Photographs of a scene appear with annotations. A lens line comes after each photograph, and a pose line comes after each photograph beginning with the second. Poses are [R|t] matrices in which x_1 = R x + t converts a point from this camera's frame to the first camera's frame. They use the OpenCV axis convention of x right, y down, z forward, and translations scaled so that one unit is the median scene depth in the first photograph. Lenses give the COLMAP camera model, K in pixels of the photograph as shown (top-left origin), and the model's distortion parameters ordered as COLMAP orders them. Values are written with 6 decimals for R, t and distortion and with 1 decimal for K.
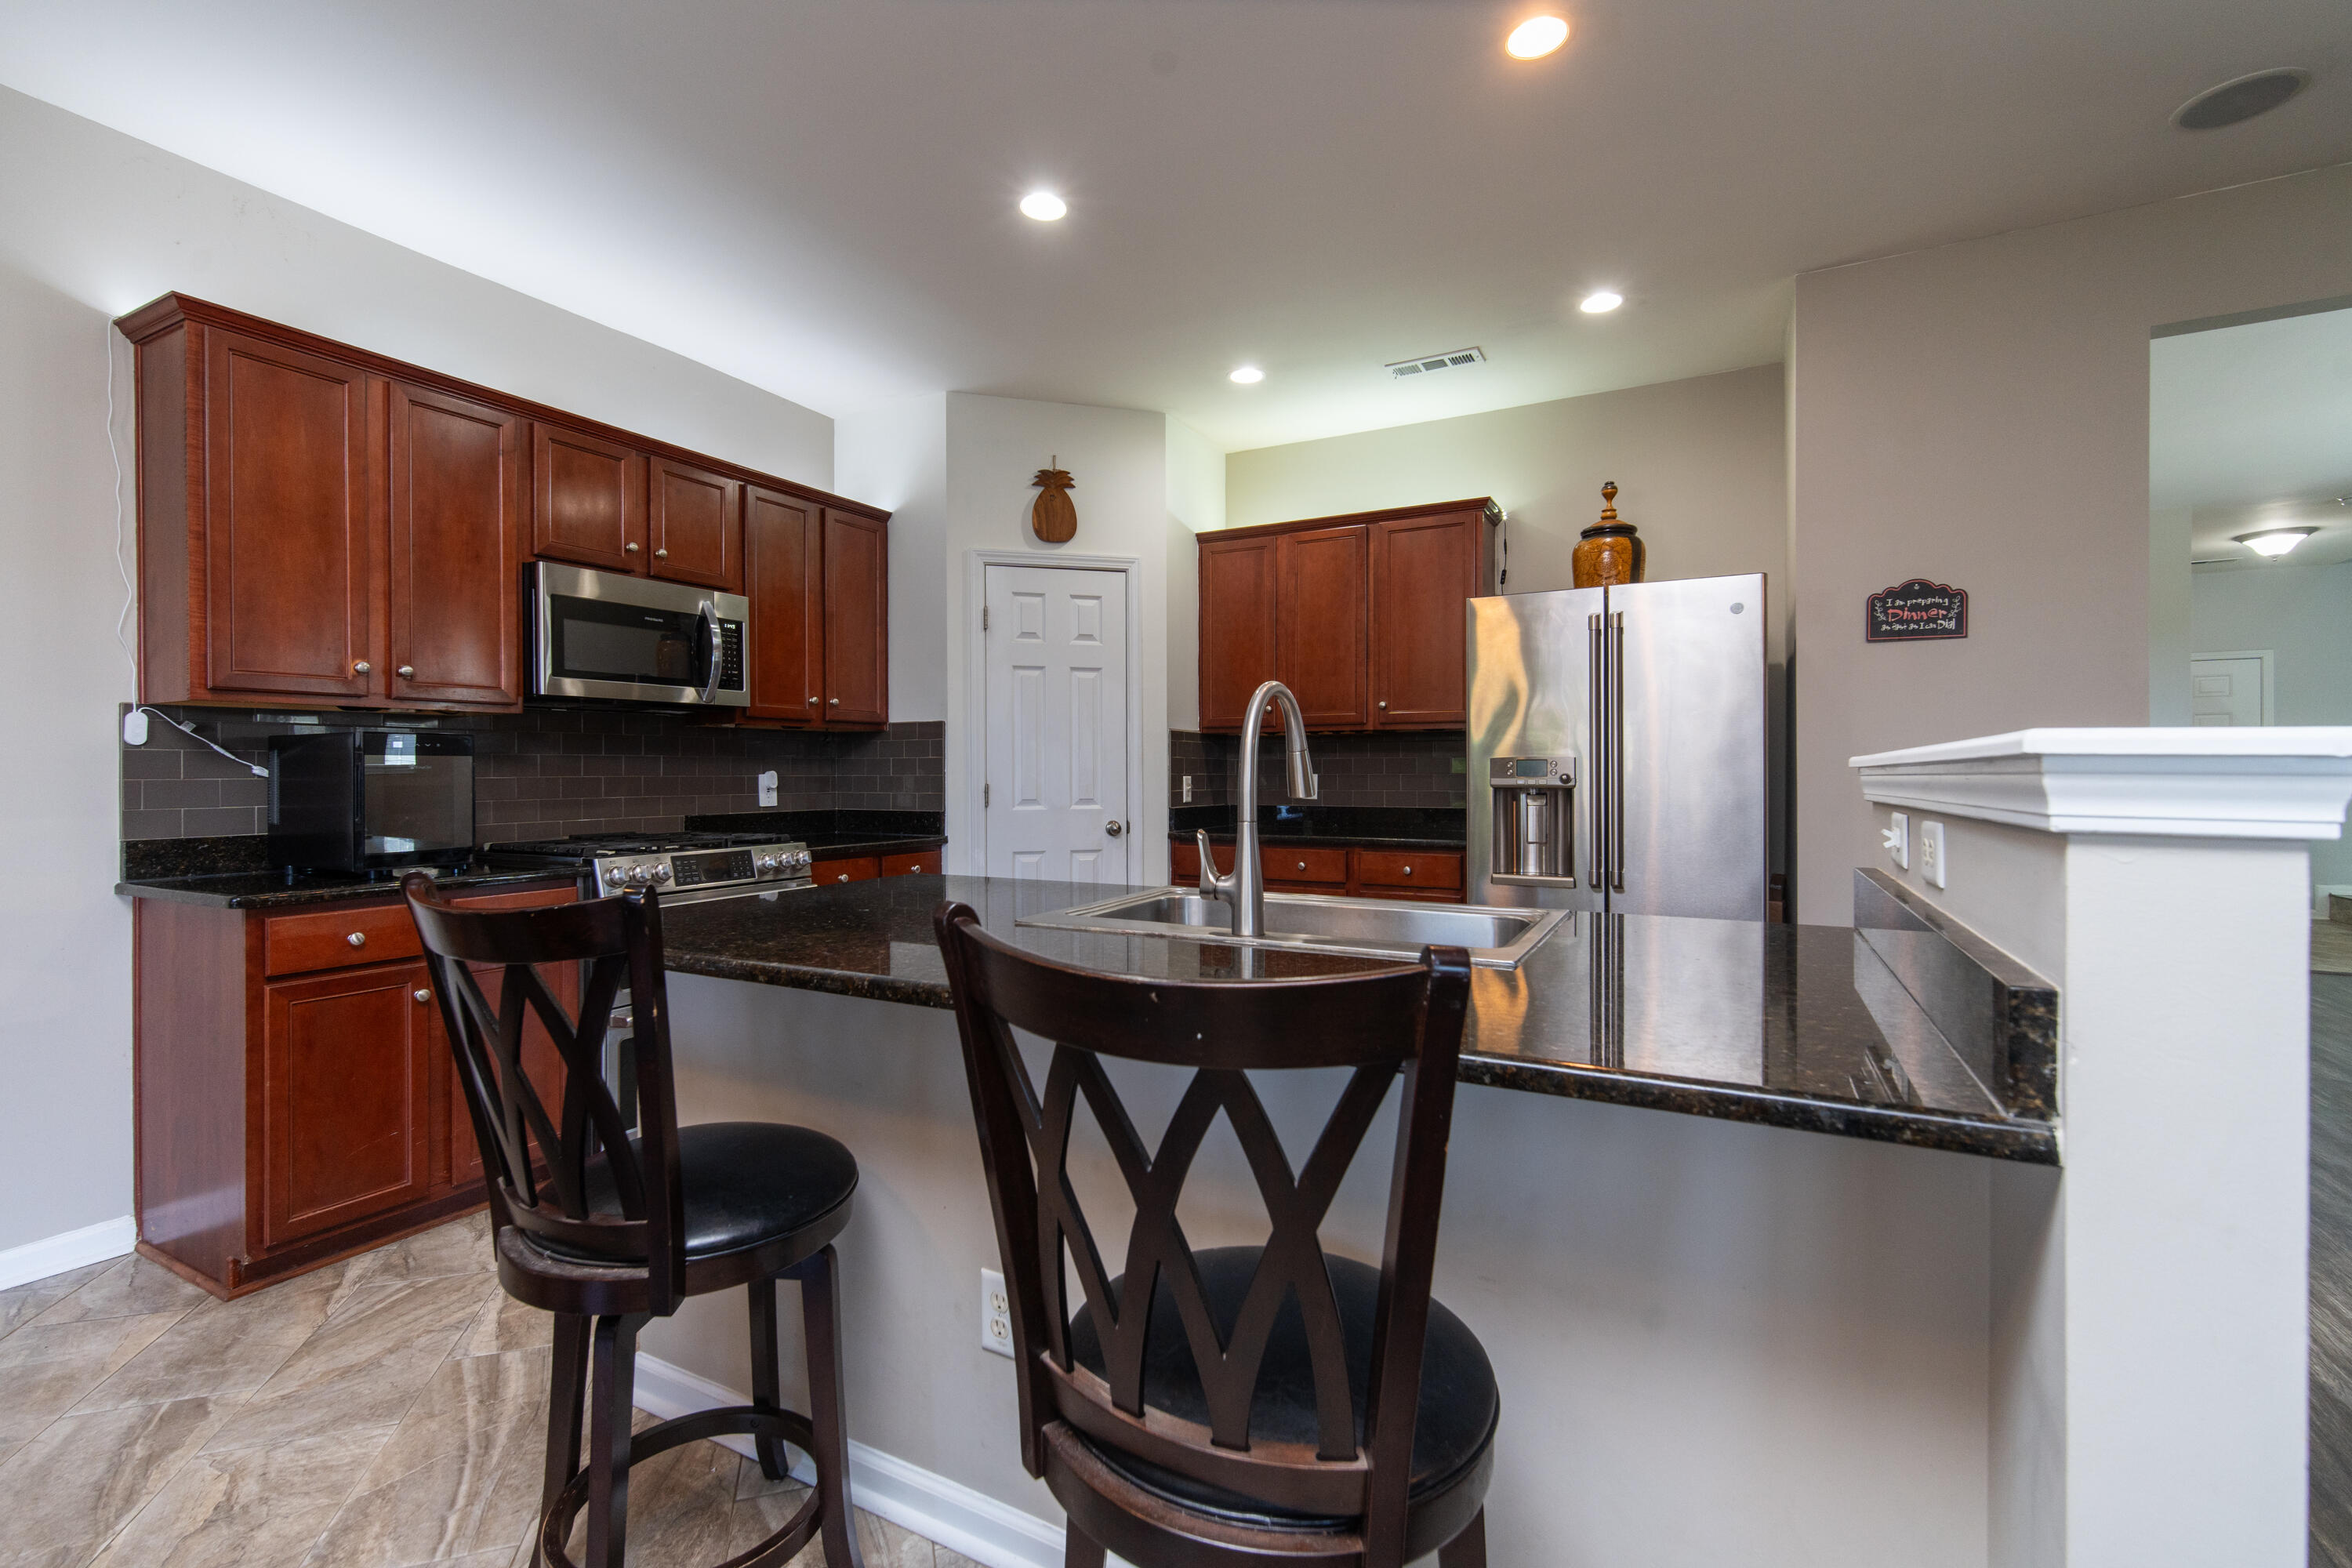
lens RADIAL K [[1044.5, 0, 1171.7], [0, 1044.5, 765.9], [0, 0, 1]] dist [0.000367, 0.000264]
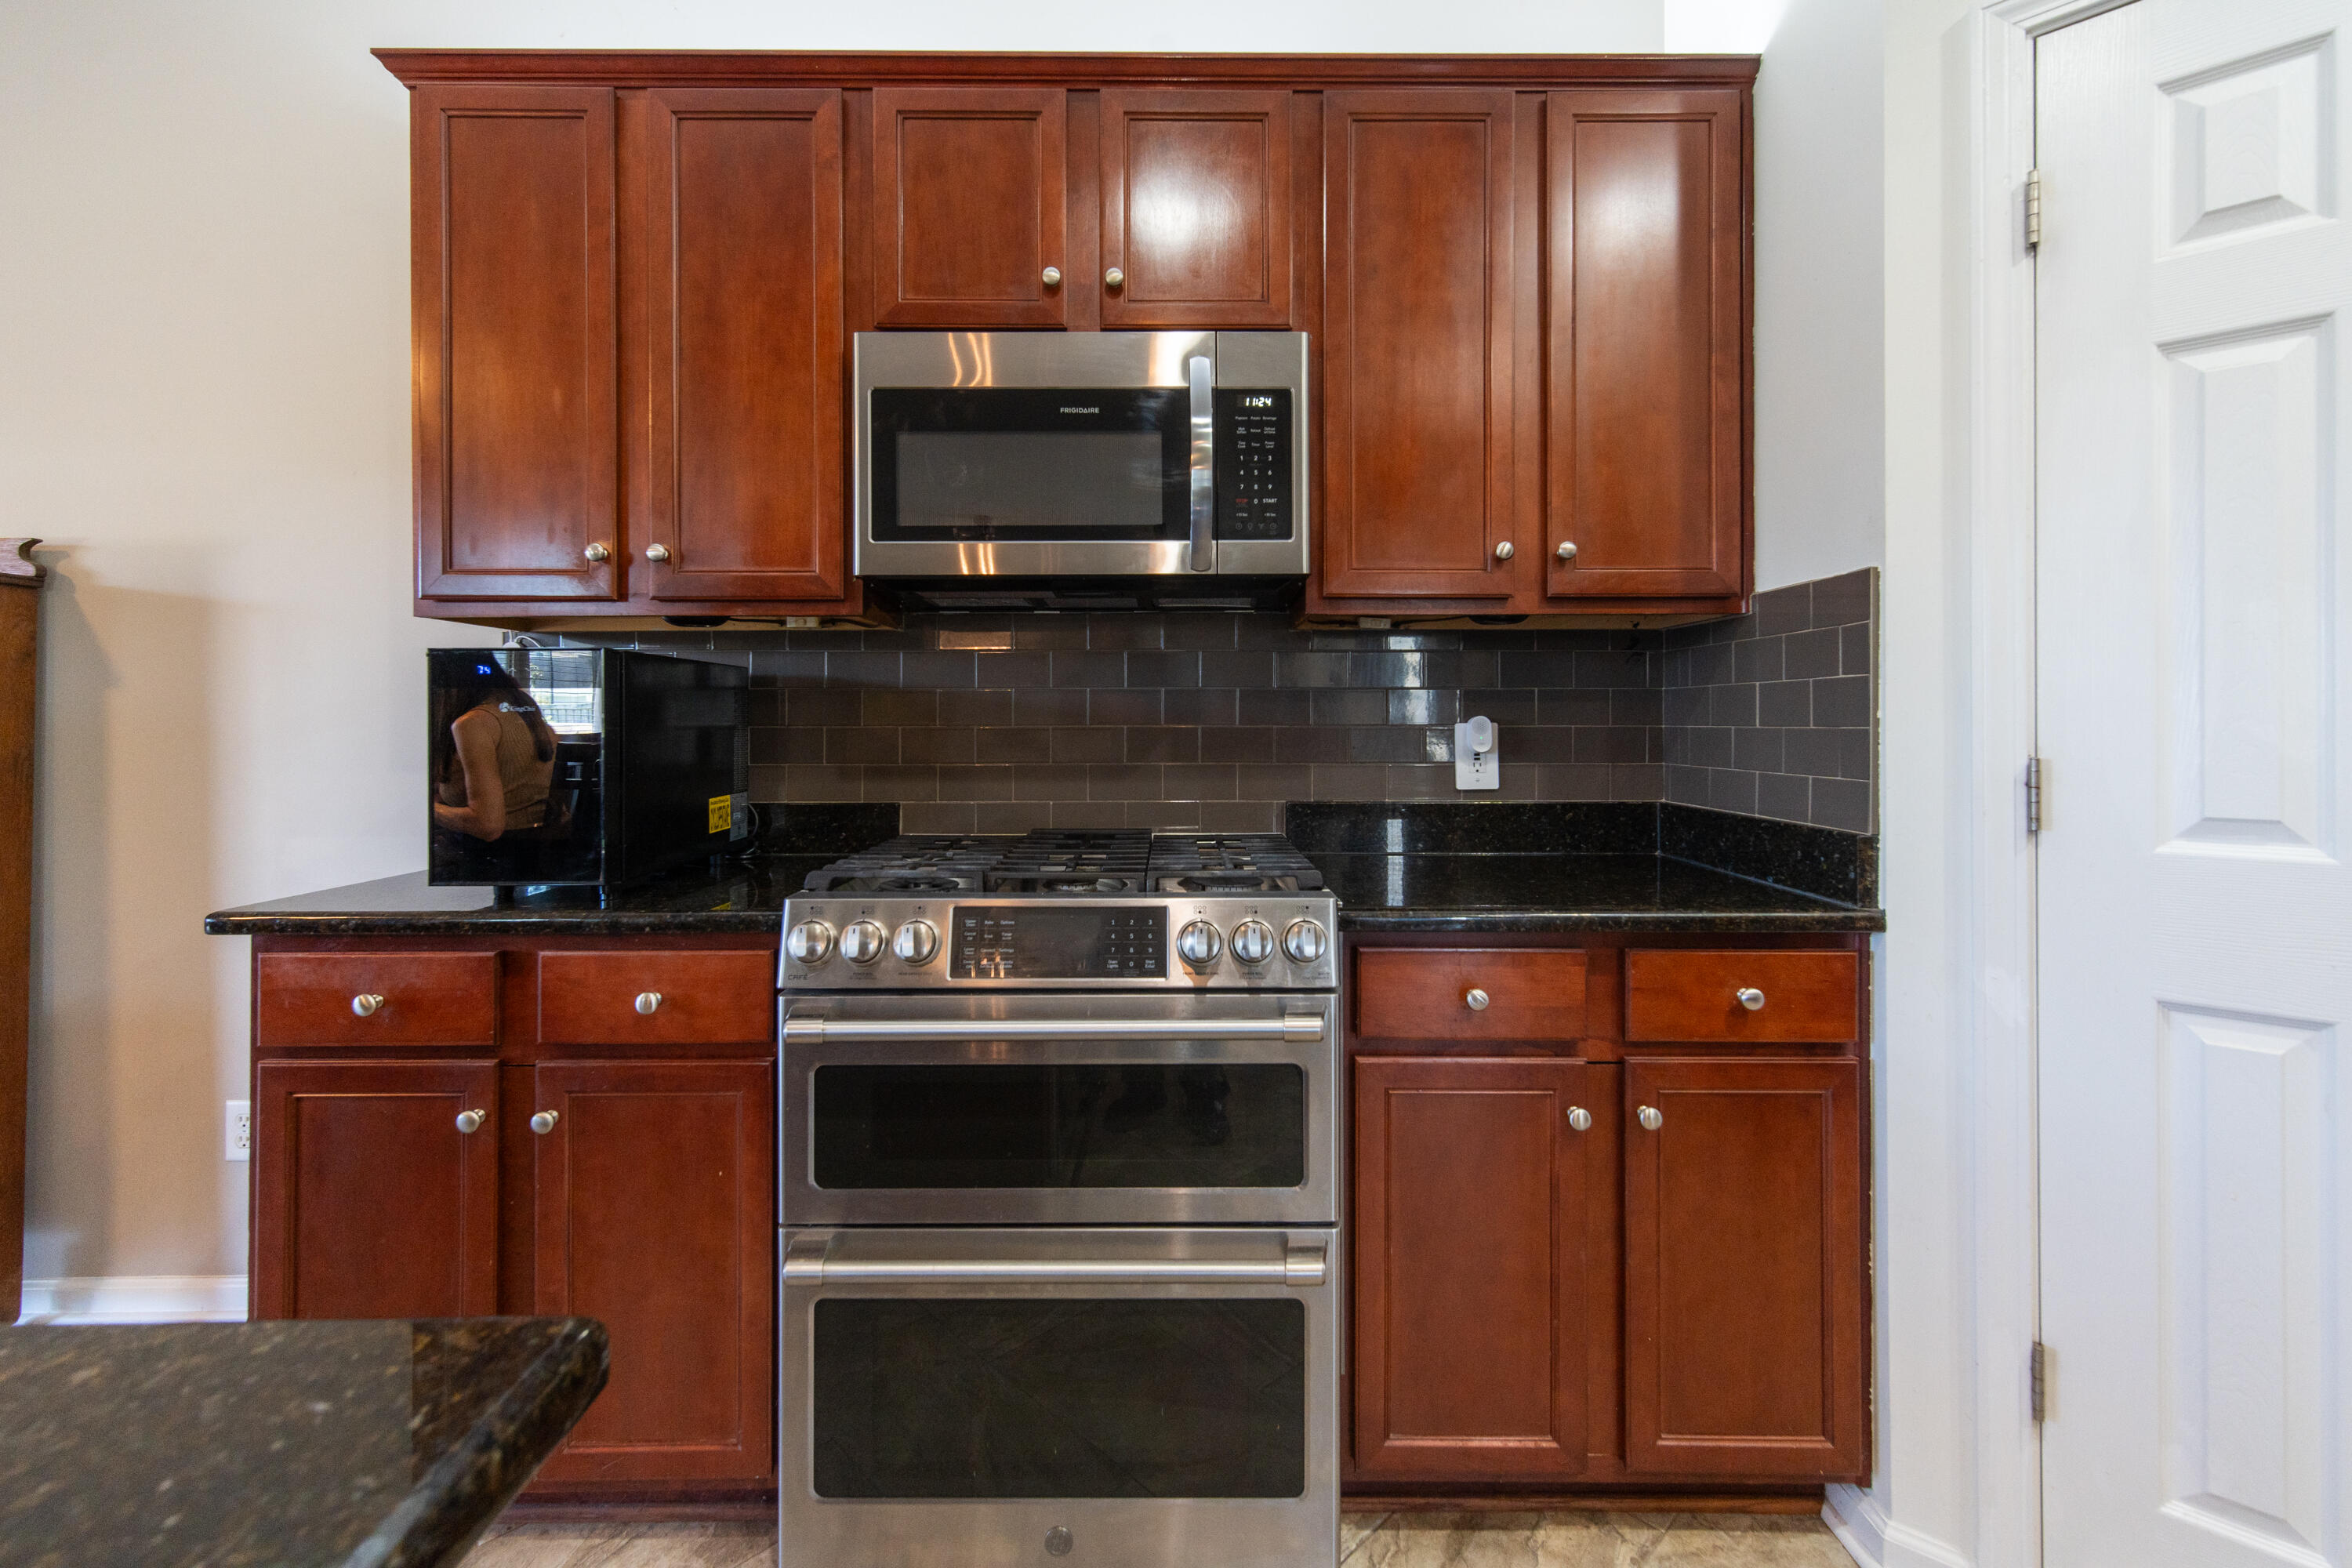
lens RADIAL K [[1036.1, 0, 1165.9], [0, 1036.1, 721.4], [0, 0, 1]] dist [0.004218, 0.000251]
pose [[0.485865, 0.003619, -0.874026, -0.041630], [0.003065, 0.999978, 0.005845, 0.004471], [0.874029, -0.005519, 0.485843, 0.735590]]
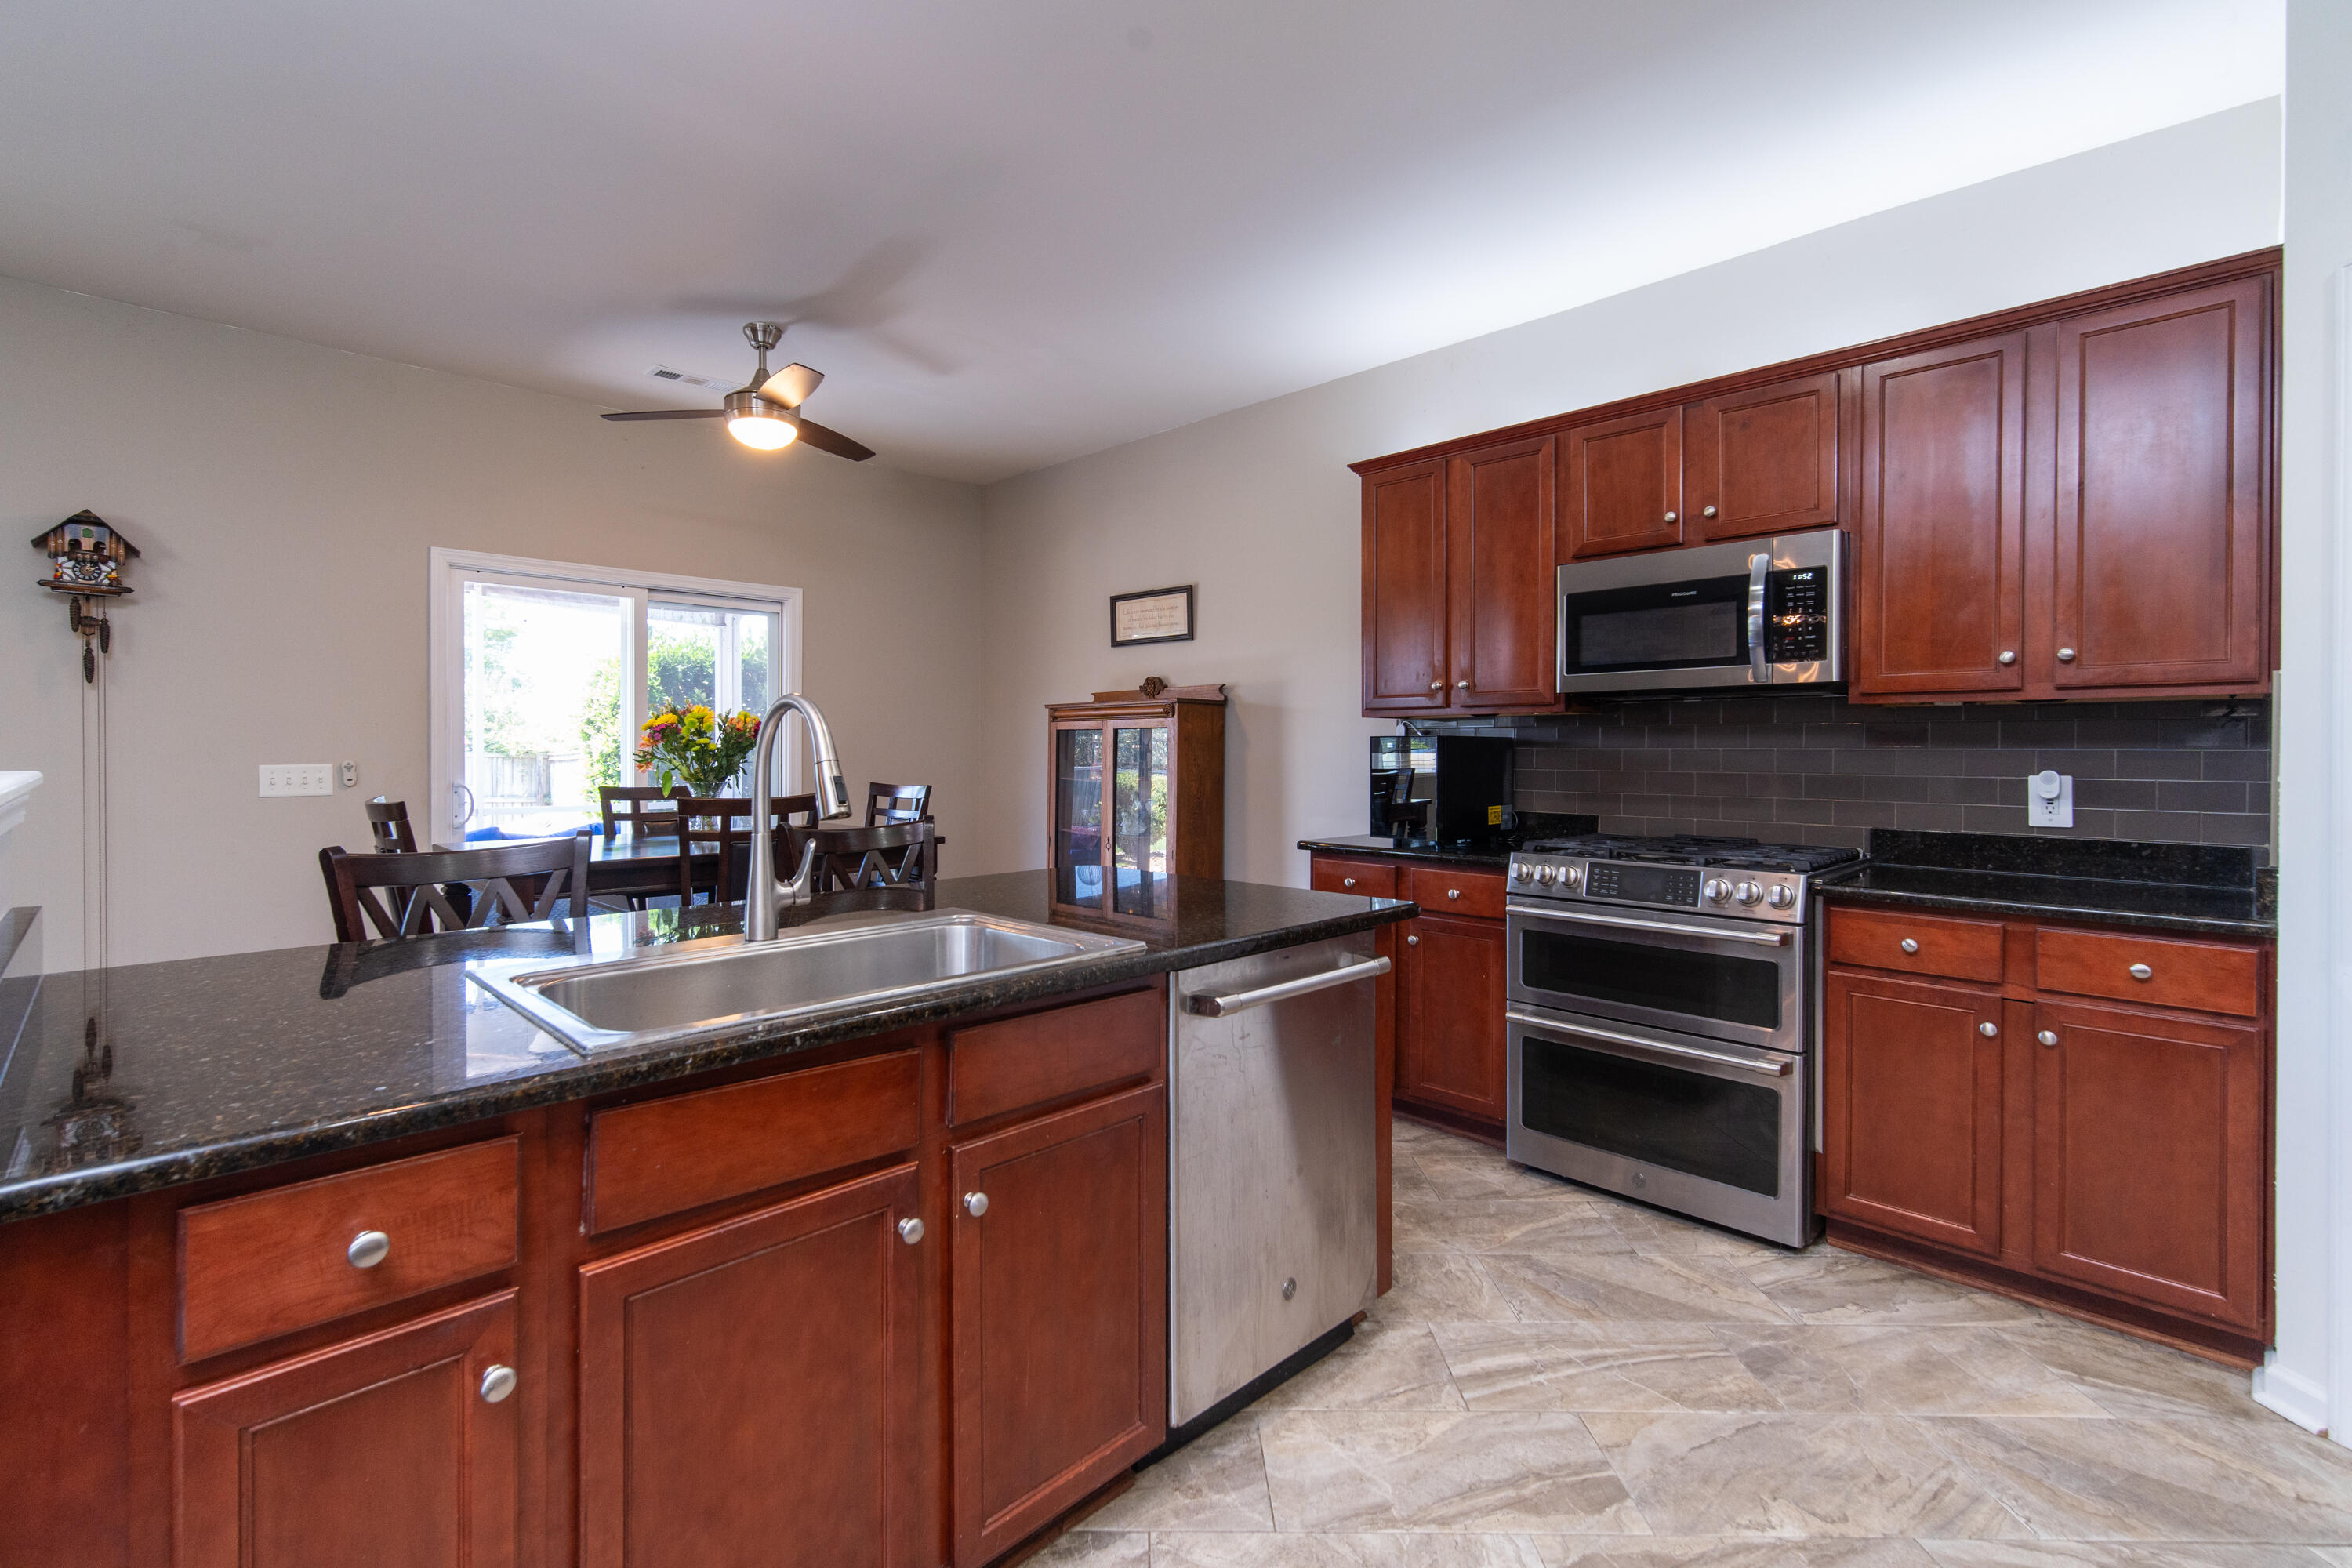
lens RADIAL K [[1039.8, 0, 1131.8], [0, 1039.8, 753.4], [0, 0, 1]] dist [0.000502, -0.000036]
pose [[-0.300010, 0.008910, -0.953894, 0.433050], [0.004436, 0.999959, 0.007945, -0.014816], [0.953926, -0.001848, -0.300037, 0.758431]]
